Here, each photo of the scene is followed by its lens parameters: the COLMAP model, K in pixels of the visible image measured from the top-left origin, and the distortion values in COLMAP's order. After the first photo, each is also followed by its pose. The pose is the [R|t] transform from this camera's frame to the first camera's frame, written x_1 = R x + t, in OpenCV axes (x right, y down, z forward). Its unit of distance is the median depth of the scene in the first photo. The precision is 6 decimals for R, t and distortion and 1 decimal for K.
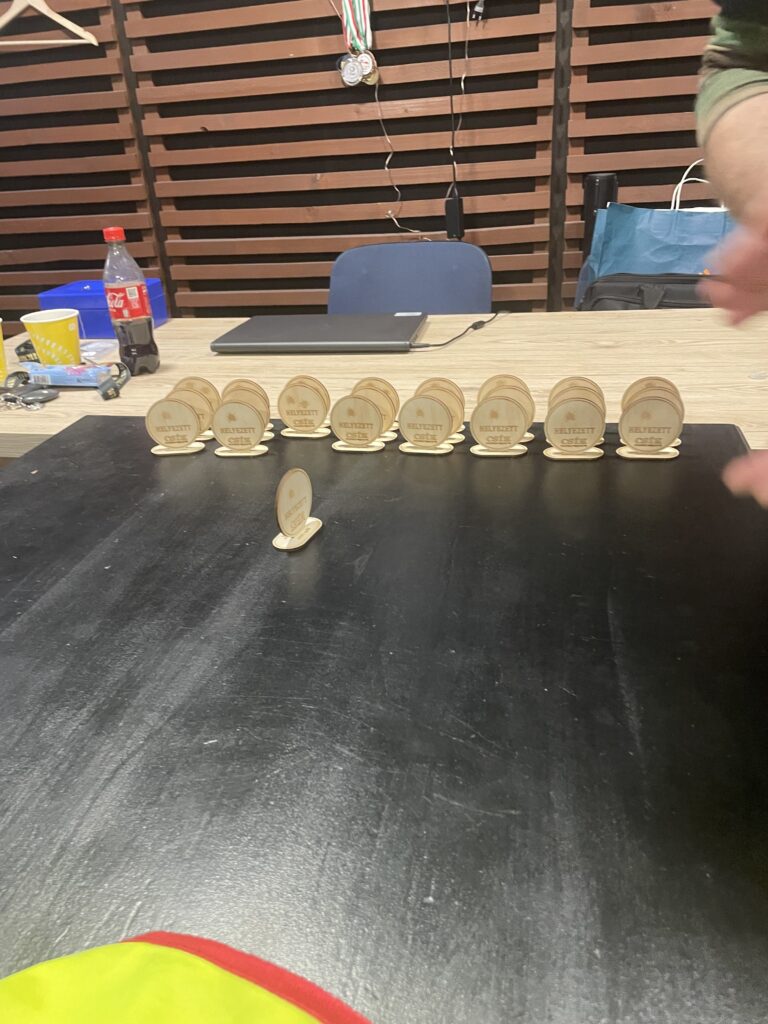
lens RADIAL K [[772.6, 0, 384.3], [0, 772.6, 506.3], [0, 0, 1]] dist [0.094797, -0.118726]
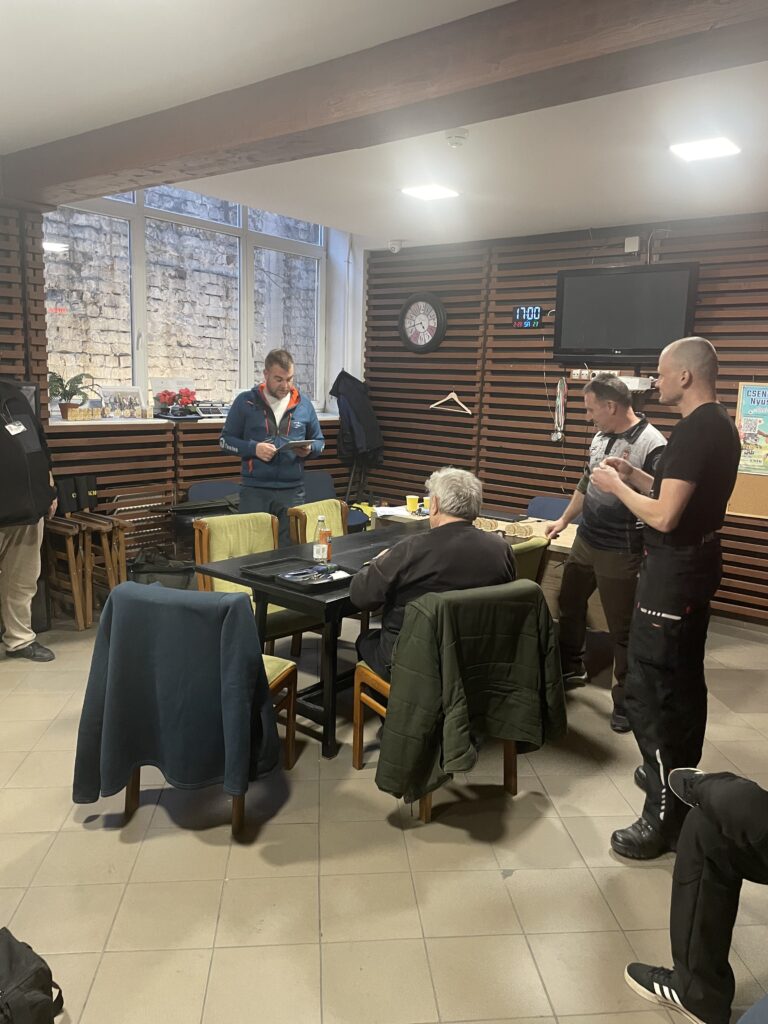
lens RADIAL K [[772.6, 0, 392.6], [0, 772.6, 512.2], [0, 0, 1]] dist [0.094797, -0.118726]
pose [[0.889873, 0.176198, -0.420809, 0.605874], [-0.284453, 0.935442, -0.209843, 0.395886], [0.356669, 0.306434, 0.882545, -1.422387]]
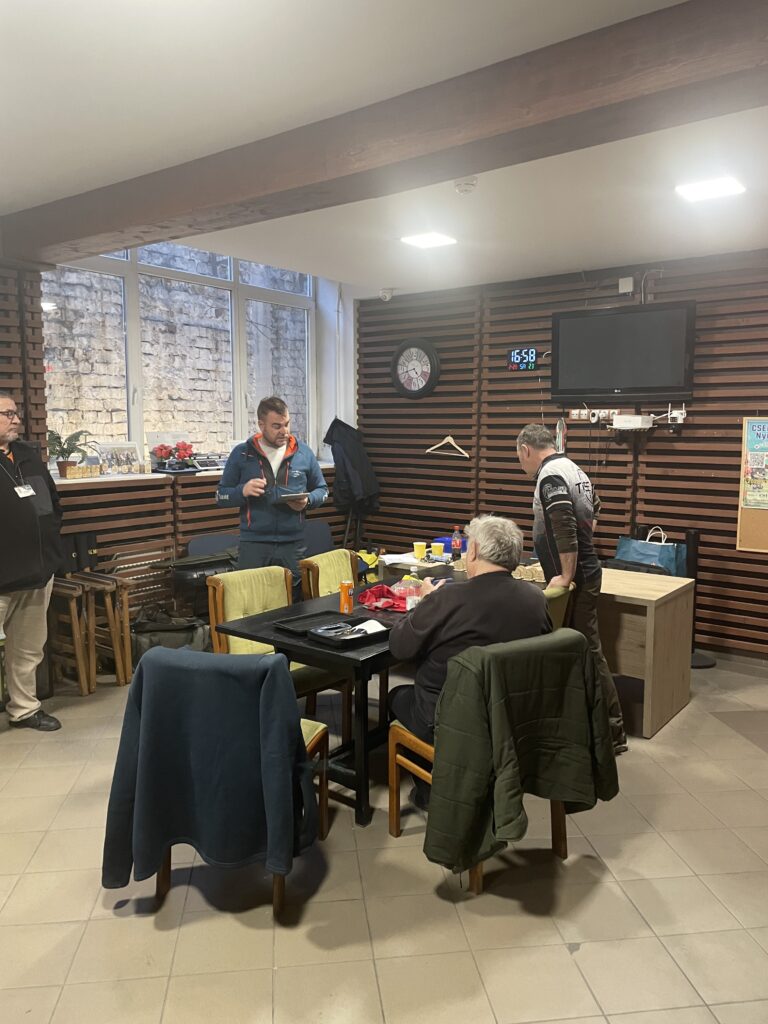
lens RADIAL K [[772.6, 0, 375.9], [0, 772.6, 512.4], [0, 0, 1]] dist [0.094797, -0.118726]
pose [[0.900833, 0.120893, -0.416995, 0.501139], [-0.248180, 0.931448, -0.266103, 0.400638], [0.356239, 0.343204, 0.869083, -1.421822]]
